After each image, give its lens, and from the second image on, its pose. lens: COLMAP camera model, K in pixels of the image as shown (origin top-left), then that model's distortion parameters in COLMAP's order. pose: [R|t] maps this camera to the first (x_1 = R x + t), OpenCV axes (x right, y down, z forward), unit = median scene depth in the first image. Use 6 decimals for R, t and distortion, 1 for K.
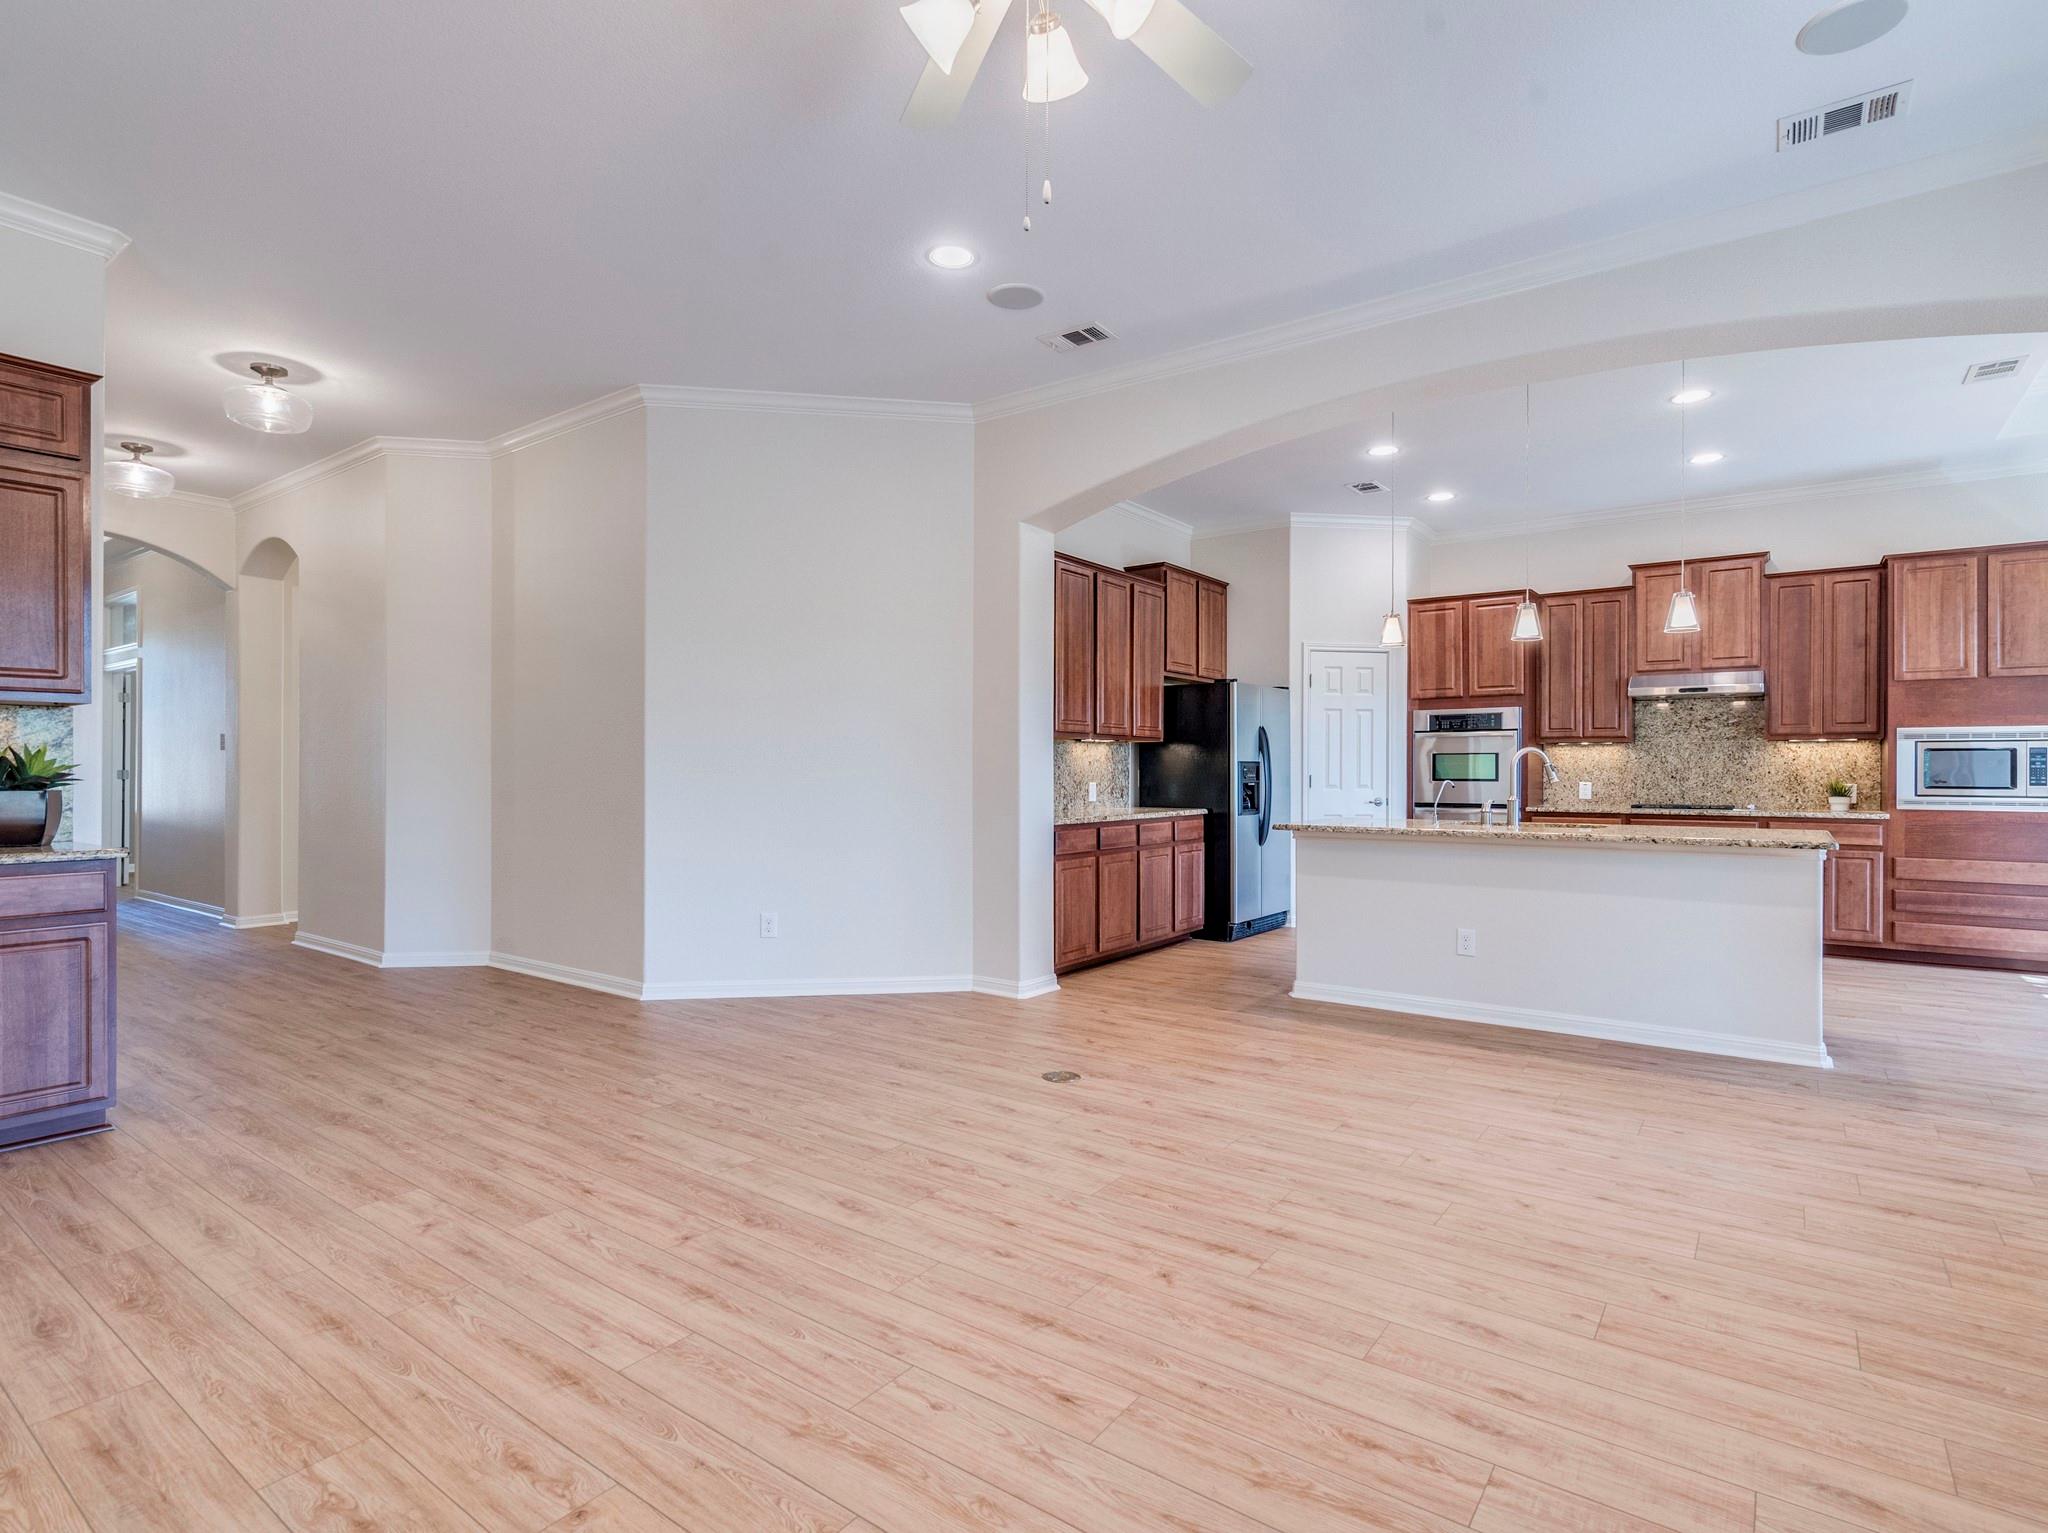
lens RADIAL K [[1028.5, 0, 1051.3], [0, 1028.5, 775.2], [0, 0, 1]] dist [-0.005001, 0.001564]
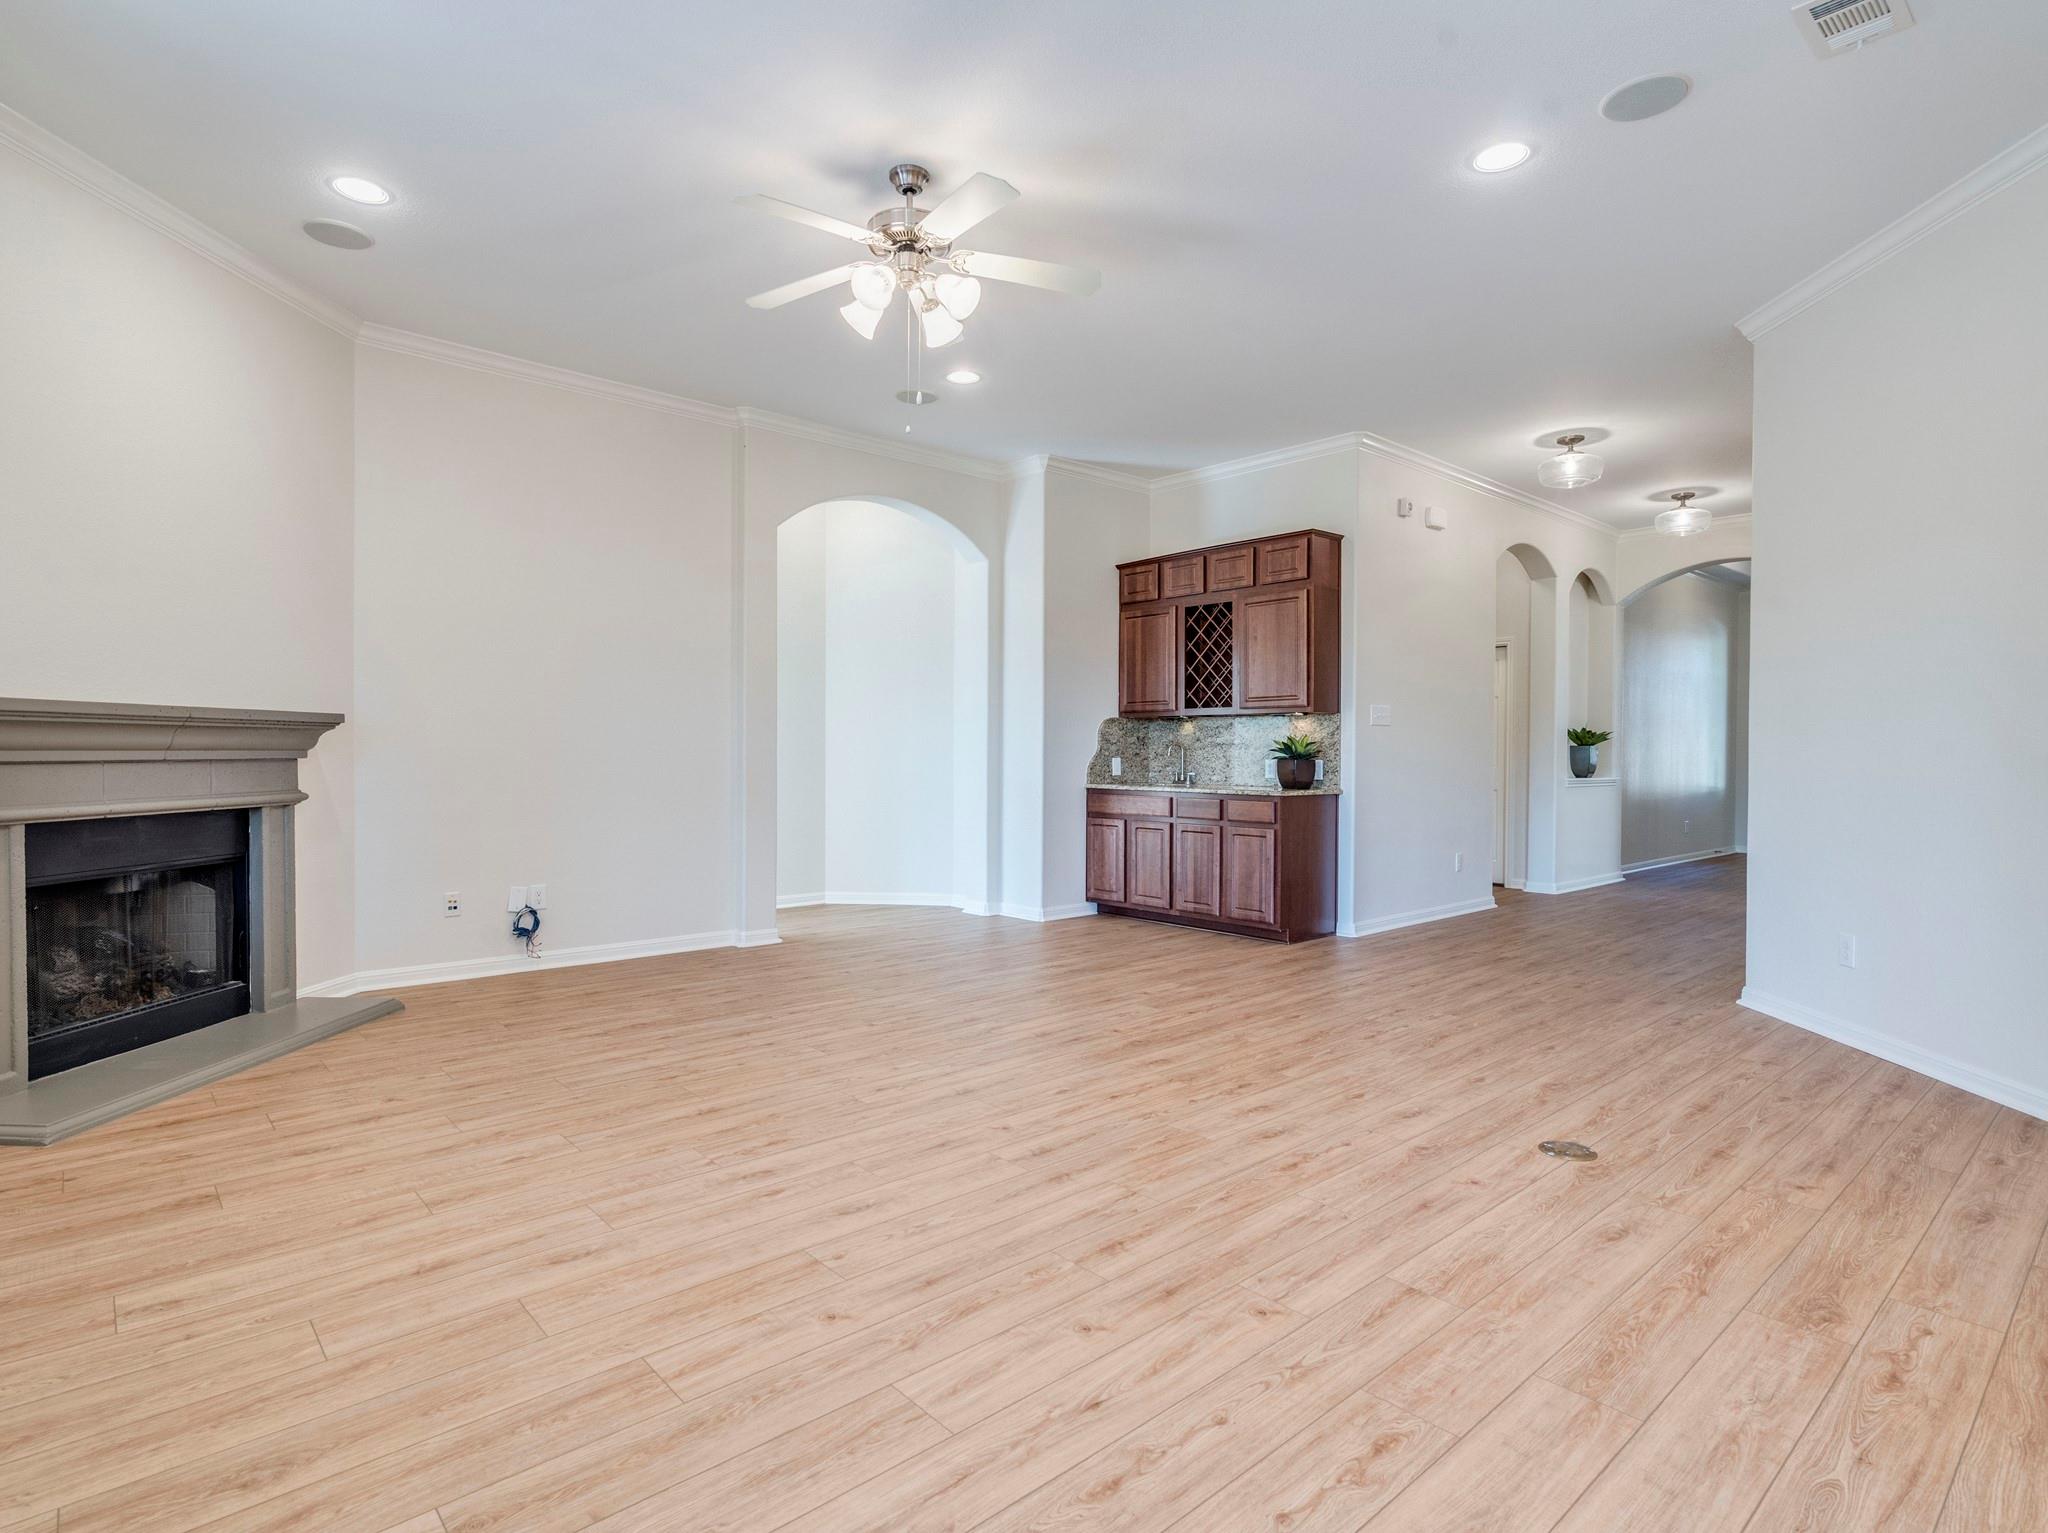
lens RADIAL K [[1100.8, 0, 1035.6], [0, 1100.8, 719.0], [0, 0, 1]] dist [-0.006977, -0.000278]
pose [[-0.216247, -0.033635, -0.975759, 0.541144], [-0.010430, 0.999429, -0.032140, 0.008276], [0.976283, 0.003227, -0.216474, 0.495777]]
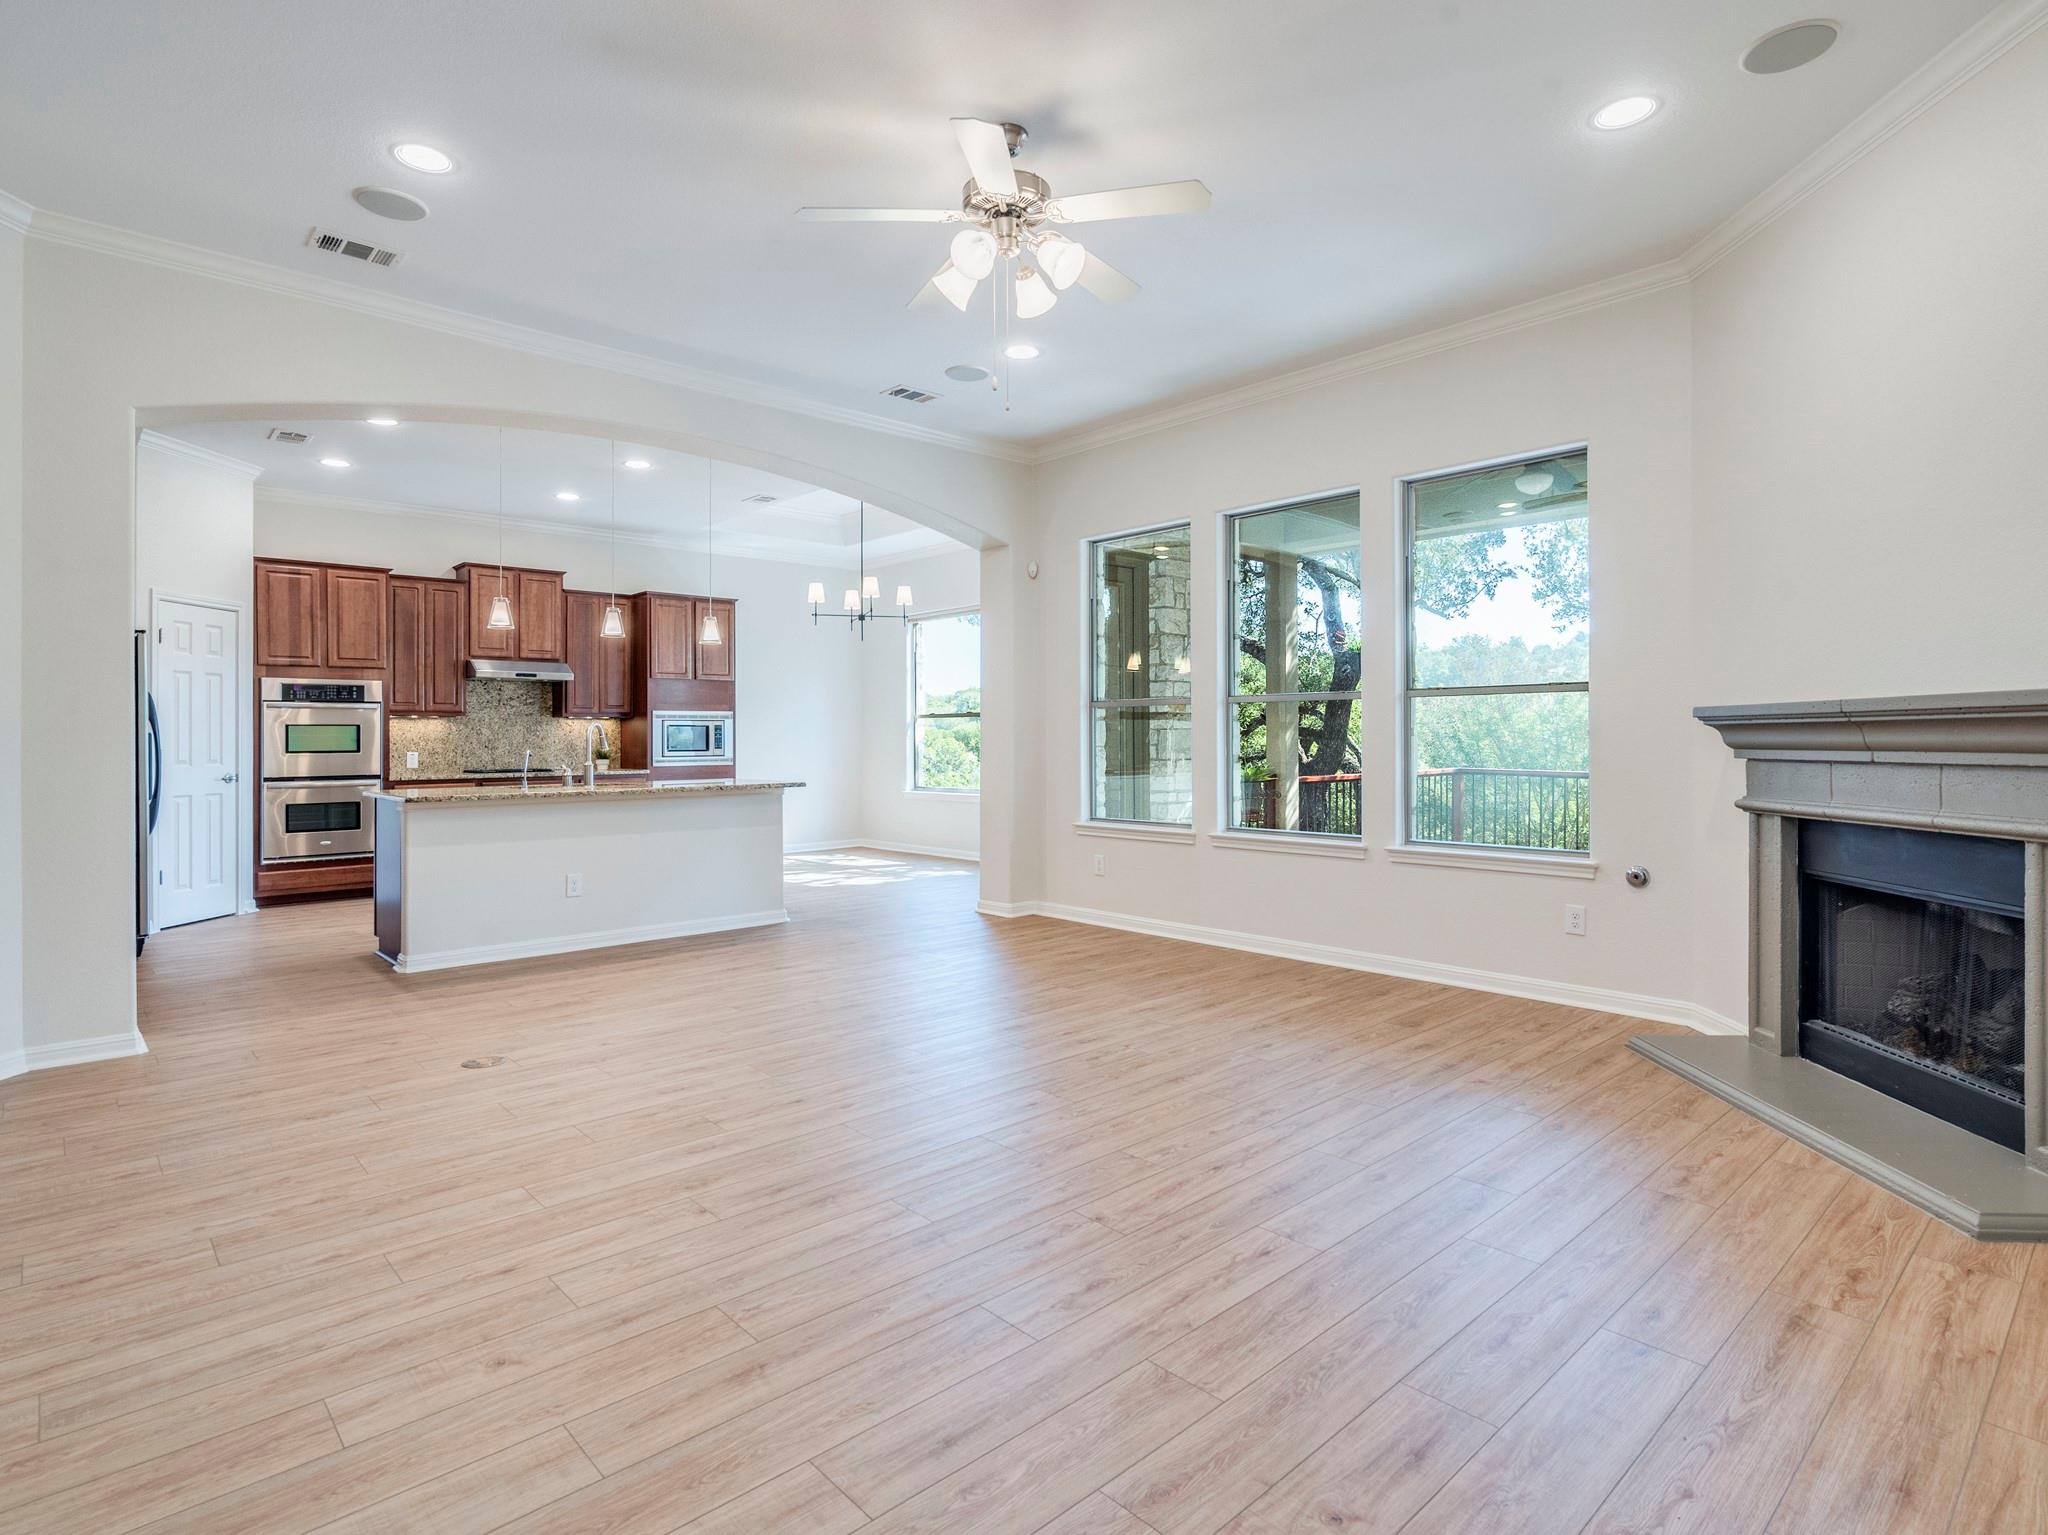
lens RADIAL K [[1028.5, 0, 984.5], [0, 1028.5, 739.0], [0, 0, 1]] dist [-0.005001, 0.001564]
pose [[0.246139, -0.003995, 0.969226, -0.496927], [0.011459, 0.999934, 0.001212, -0.002134], [-0.969167, 0.010808, 0.246168, 0.192624]]
